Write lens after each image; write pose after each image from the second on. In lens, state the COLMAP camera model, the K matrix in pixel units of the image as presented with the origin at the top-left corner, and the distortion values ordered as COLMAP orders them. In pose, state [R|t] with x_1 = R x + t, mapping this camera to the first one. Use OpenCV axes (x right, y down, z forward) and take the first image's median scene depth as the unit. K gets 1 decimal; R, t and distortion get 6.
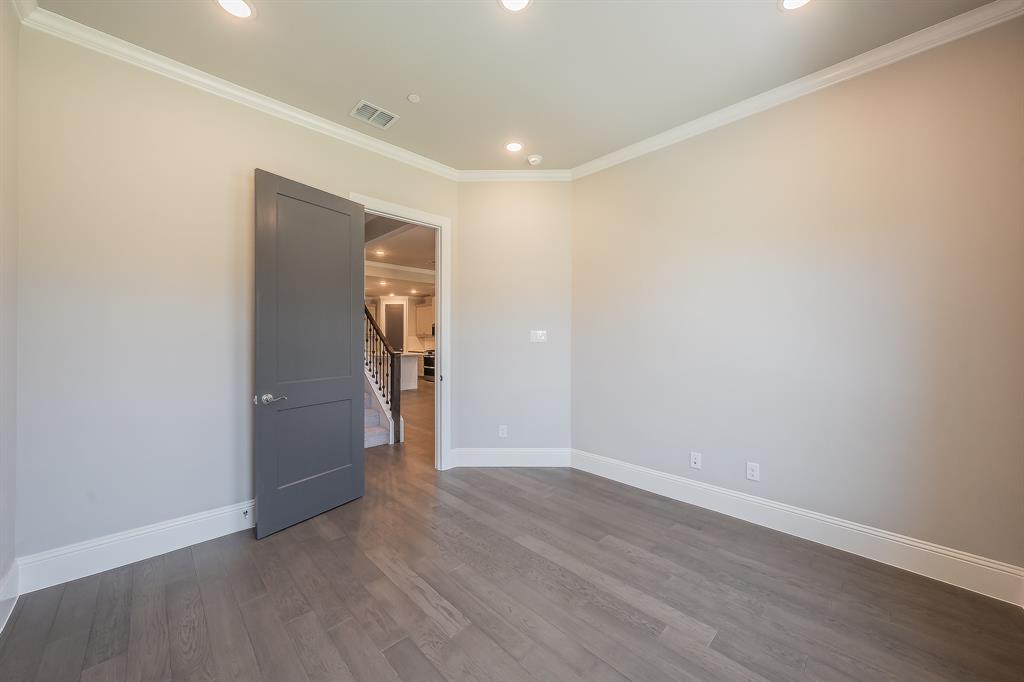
lens RADIAL K [[370.8, 0, 507.3], [0, 370.8, 336.8], [0, 0, 1]] dist [-0.002244, 0.000340]
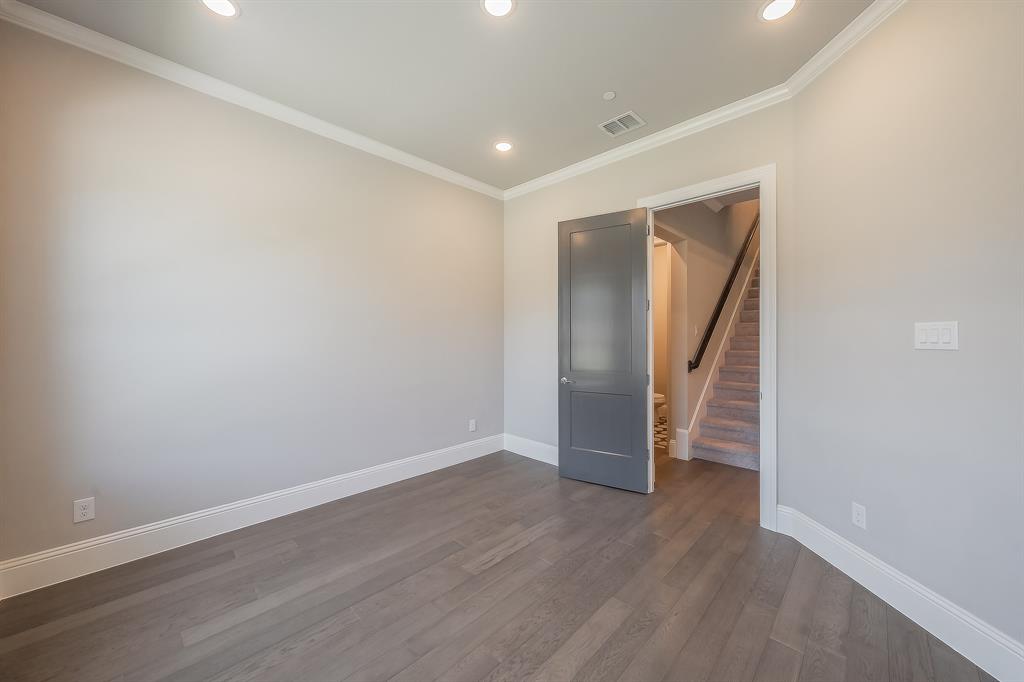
lens RADIAL K [[370.8, 0, 506.0], [0, 370.8, 337.3], [0, 0, 1]] dist [-0.002244, 0.000340]
pose [[0.033725, 0.006556, -0.999410, 0.900197], [-0.000430, 0.999978, 0.006545, -0.010267], [0.999431, 0.000209, 0.033727, 0.858082]]
